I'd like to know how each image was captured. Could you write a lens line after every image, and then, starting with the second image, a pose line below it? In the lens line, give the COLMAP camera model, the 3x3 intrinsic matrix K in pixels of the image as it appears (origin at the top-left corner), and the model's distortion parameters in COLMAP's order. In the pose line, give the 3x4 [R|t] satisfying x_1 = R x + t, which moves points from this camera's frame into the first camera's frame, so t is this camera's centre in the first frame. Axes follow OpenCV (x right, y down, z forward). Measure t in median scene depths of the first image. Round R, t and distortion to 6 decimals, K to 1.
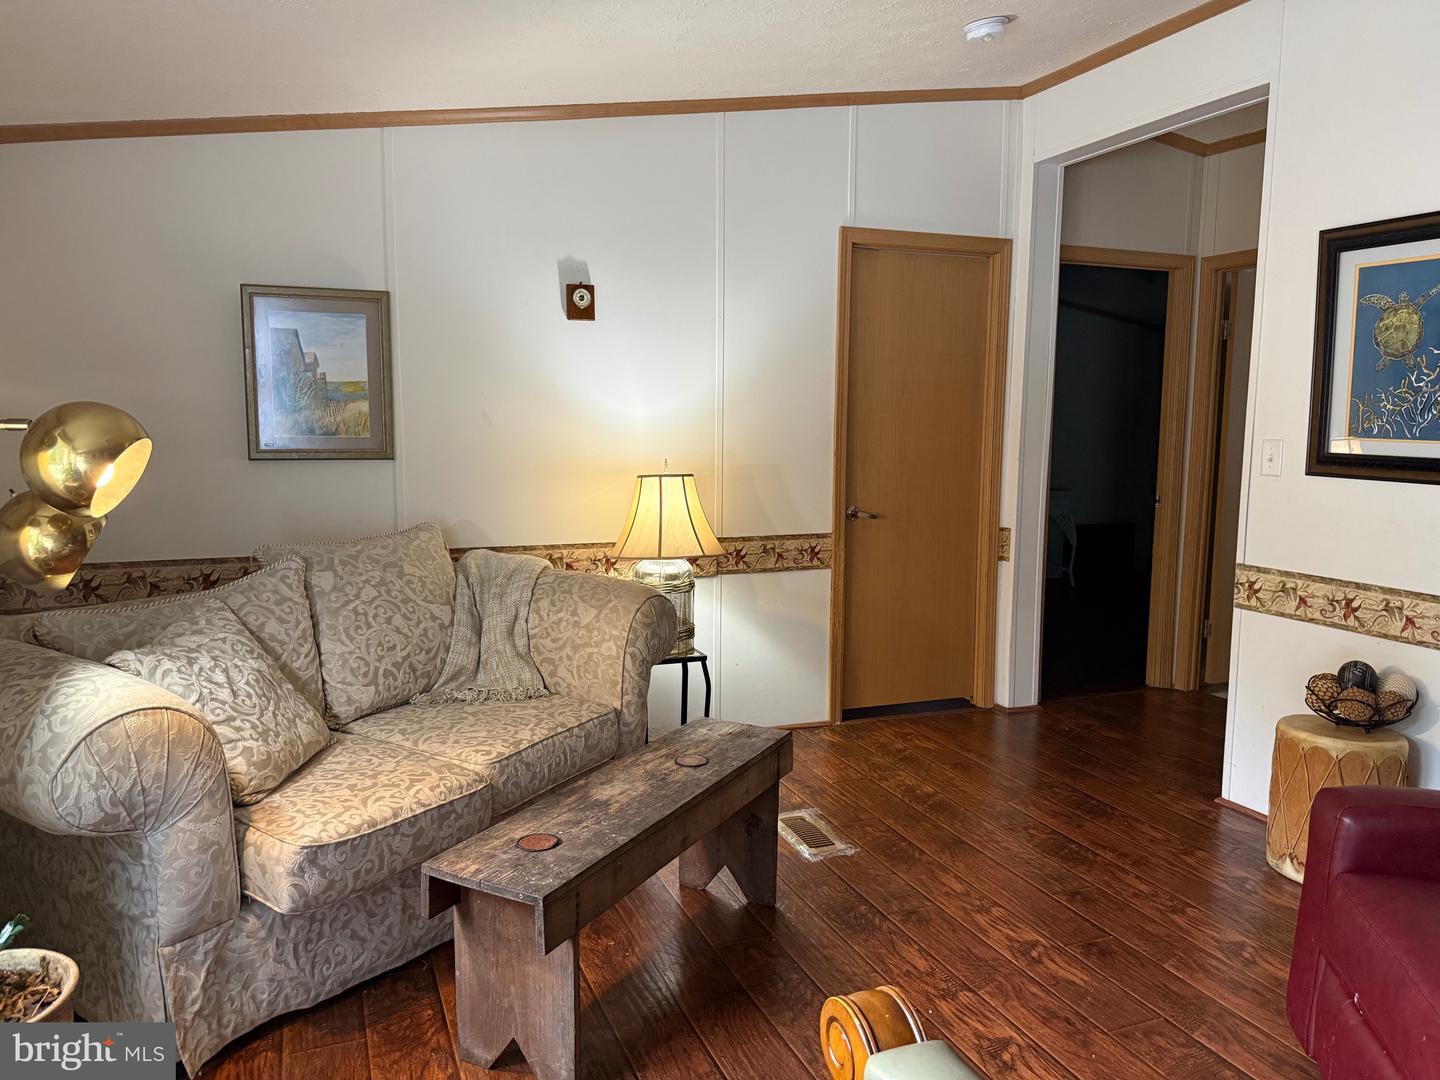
lens RADIAL K [[1018.8, 0, 720.0], [0, 1018.8, 540.0], [0, 0, 1]] dist [0.148874, -0.220364]
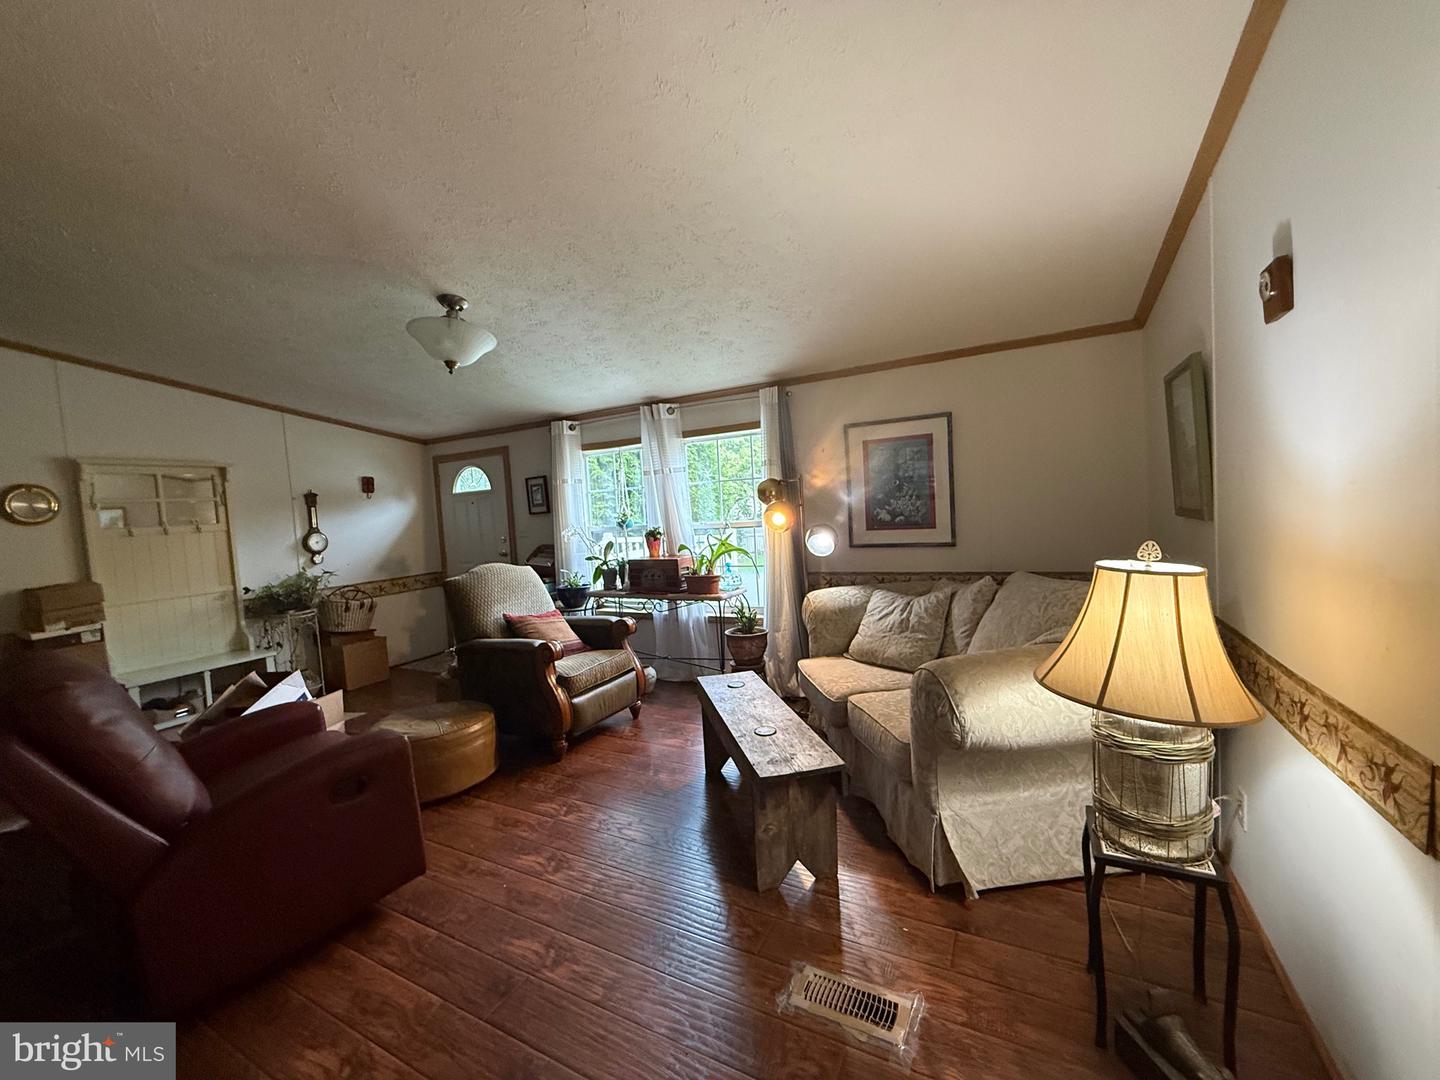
lens RADIAL K [[577.6, 0, 720.0], [0, 577.6, 540.0], [0, 0, 1]] dist [0.000118, 0.000405]
pose [[-0.770553, 0.070711, -0.633442, 0.630442], [-0.023583, 0.989983, 0.139200, -0.212046], [0.636940, 0.122200, -0.761167, 1.830783]]
